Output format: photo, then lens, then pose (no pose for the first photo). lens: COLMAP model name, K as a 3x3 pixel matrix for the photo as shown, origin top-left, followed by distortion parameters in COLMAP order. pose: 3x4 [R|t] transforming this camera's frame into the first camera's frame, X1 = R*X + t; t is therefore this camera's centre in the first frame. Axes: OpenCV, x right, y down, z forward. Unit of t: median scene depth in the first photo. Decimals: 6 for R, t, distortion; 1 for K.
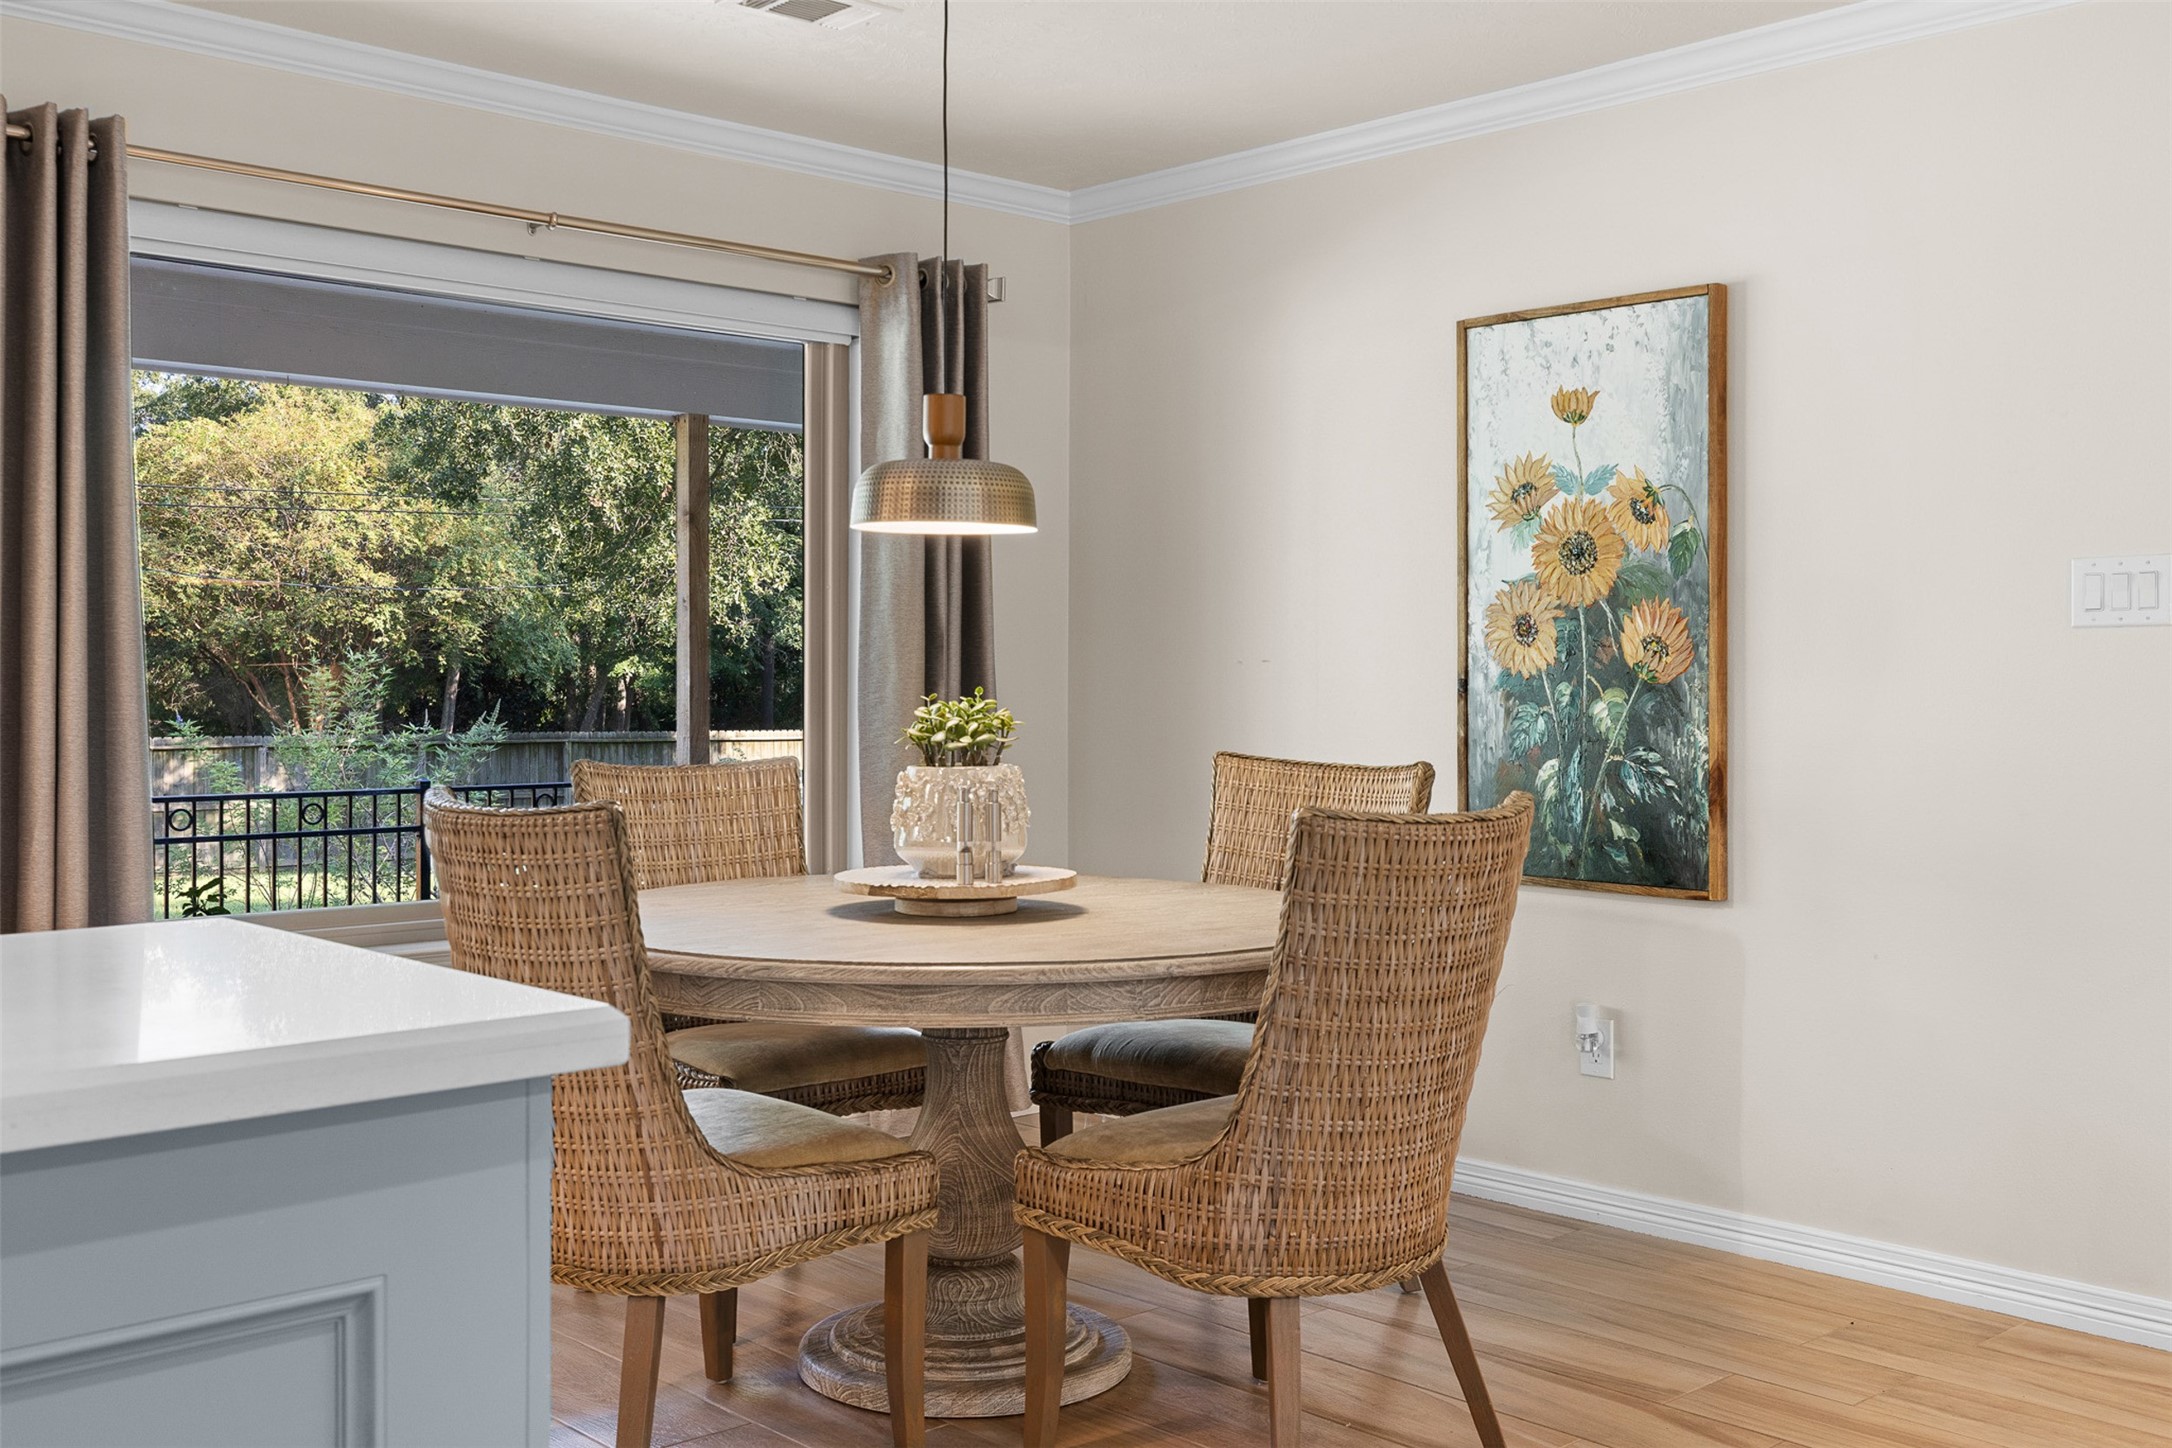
lens RADIAL K [[2192.1, 0, 1086.4], [0, 2192.1, 717.0], [0, 0, 1]] dist [0.001417, 0.000000]
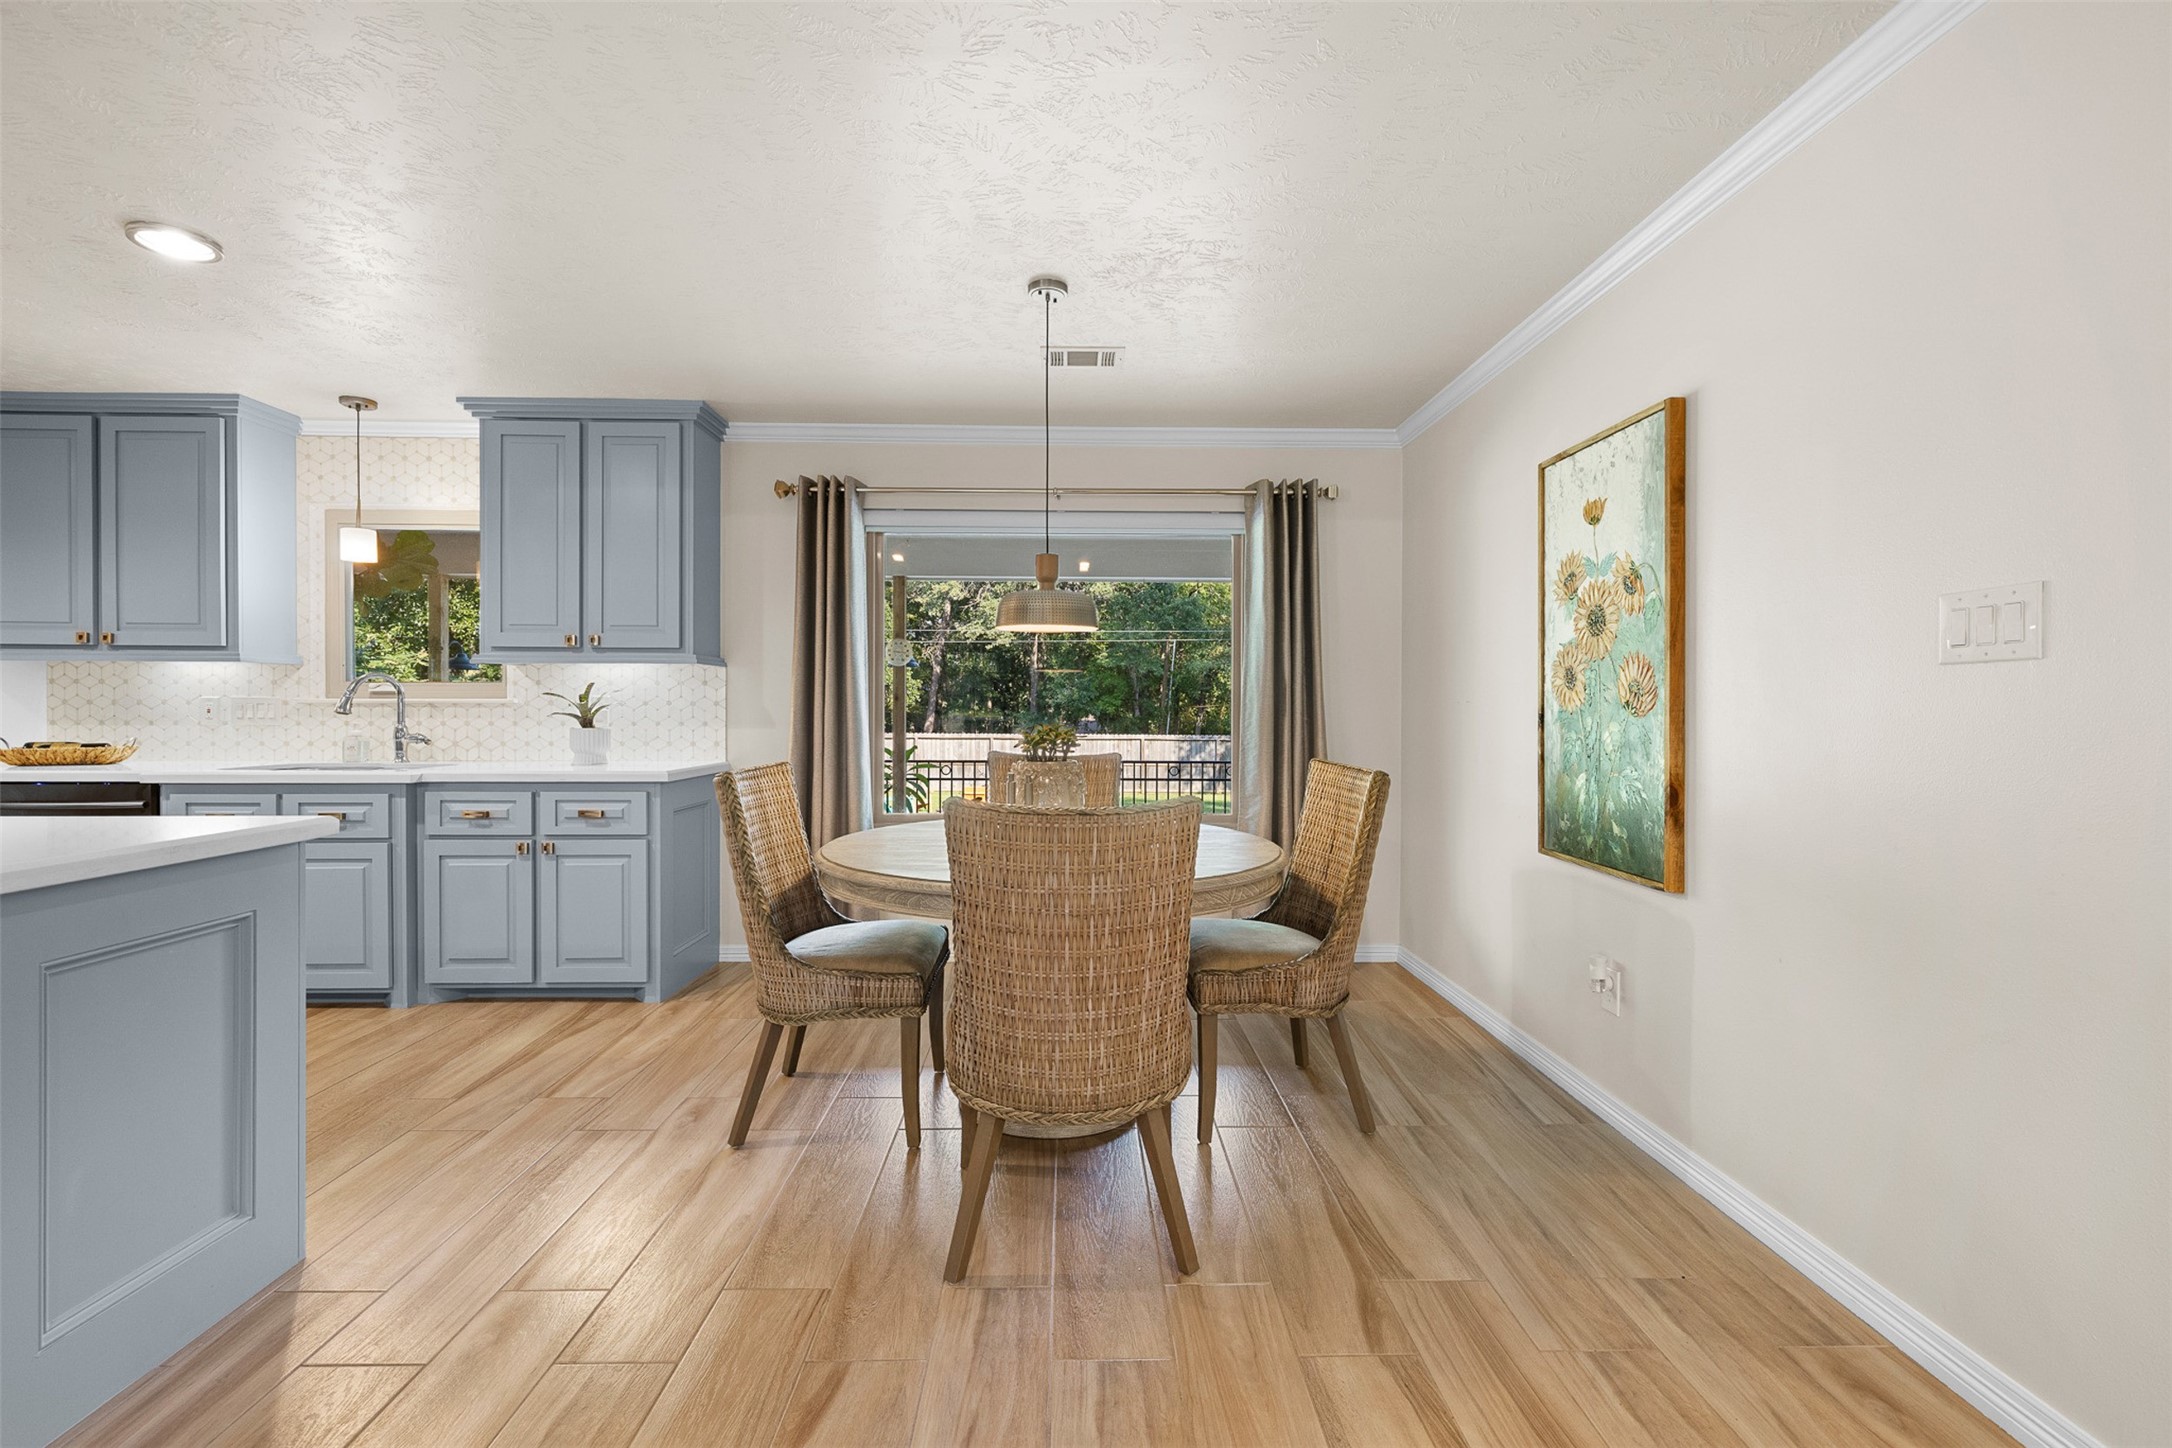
lens RADIAL K [[937.6, 0, 1084.8], [0, 937.6, 715.4], [0, 0, 1]] dist [0.001610, 0.000098]
pose [[0.739299, 0.006912, -0.673341, 0.382523], [-0.015174, 0.999864, -0.006397, -0.007977], [0.673206, 0.014946, 0.739304, 0.363628]]
